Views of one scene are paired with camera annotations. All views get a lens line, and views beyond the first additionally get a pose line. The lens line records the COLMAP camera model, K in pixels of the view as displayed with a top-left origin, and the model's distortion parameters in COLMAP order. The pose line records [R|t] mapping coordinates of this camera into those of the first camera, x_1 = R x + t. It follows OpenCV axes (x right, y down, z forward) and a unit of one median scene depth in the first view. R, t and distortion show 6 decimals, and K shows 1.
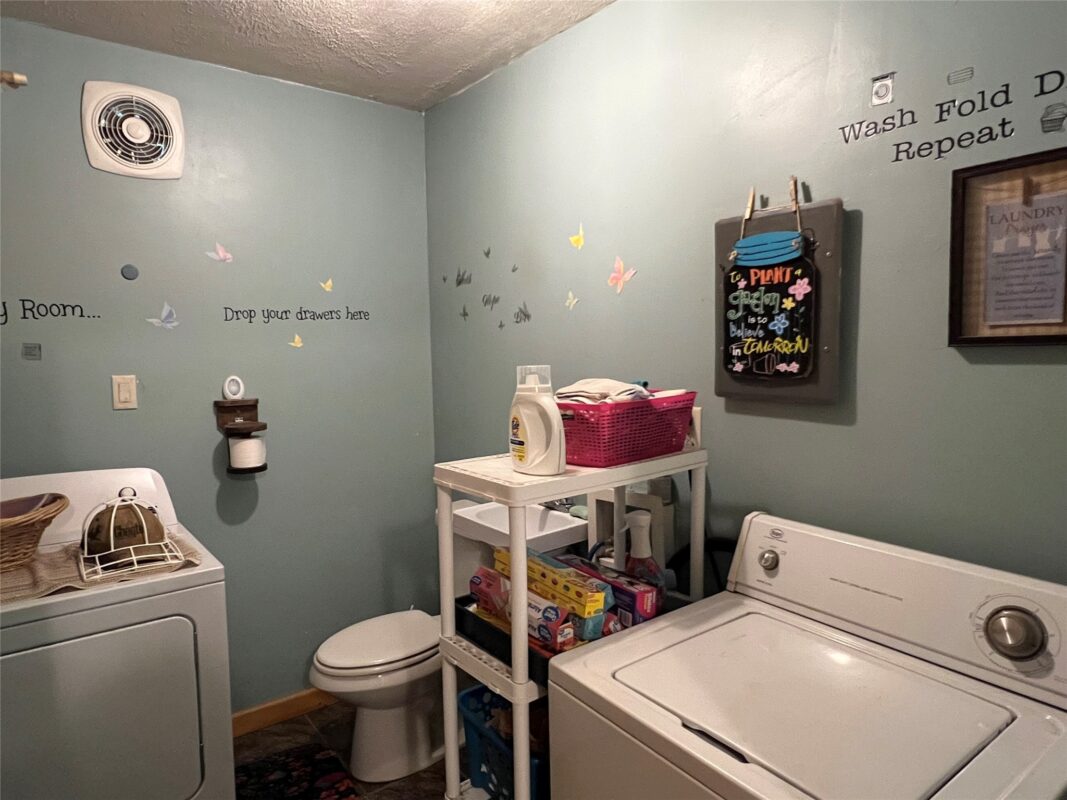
lens RADIAL K [[669.5, 0, 532.2], [0, 669.5, 397.1], [0, 0, 1]] dist [-0.006118, -0.000603]
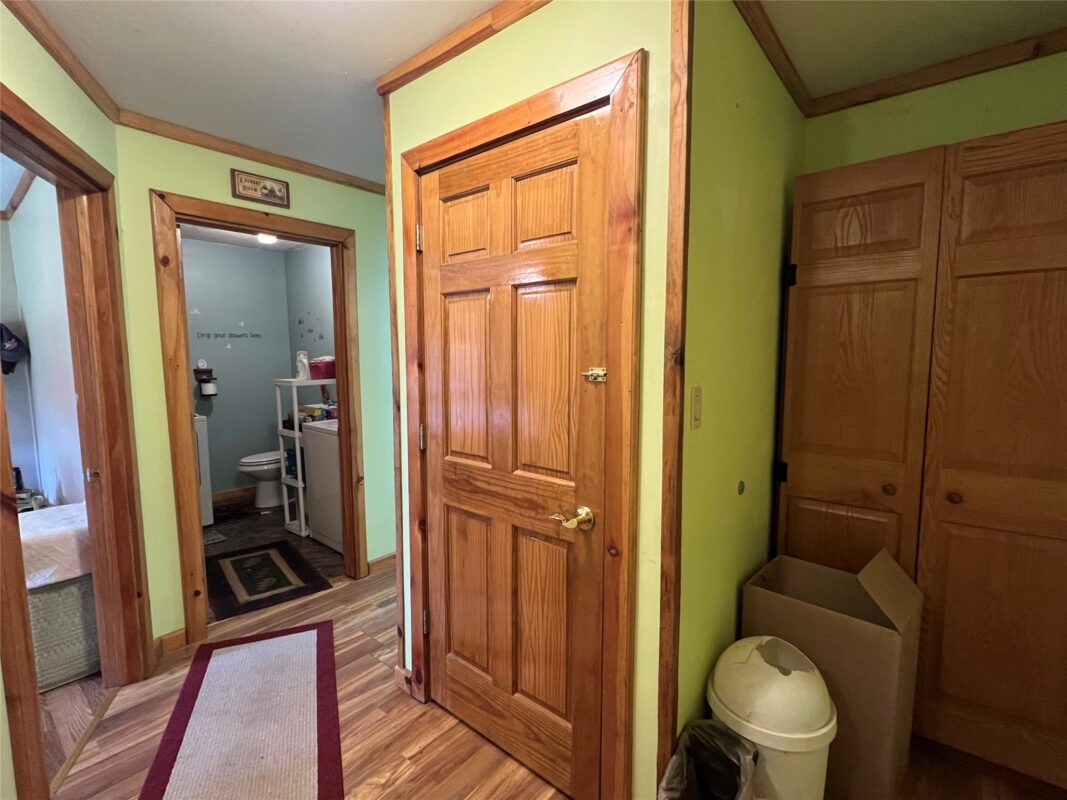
lens RADIAL K [[500.8, 0, 531.1], [0, 500.8, 397.9], [0, 0, 1]] dist [-0.001481, 0.000190]
pose [[0.977051, -0.016619, 0.212358, 0.378498], [0.014923, 0.999843, 0.009587, 0.116866], [-0.212484, -0.006198, 0.977145, -1.149175]]
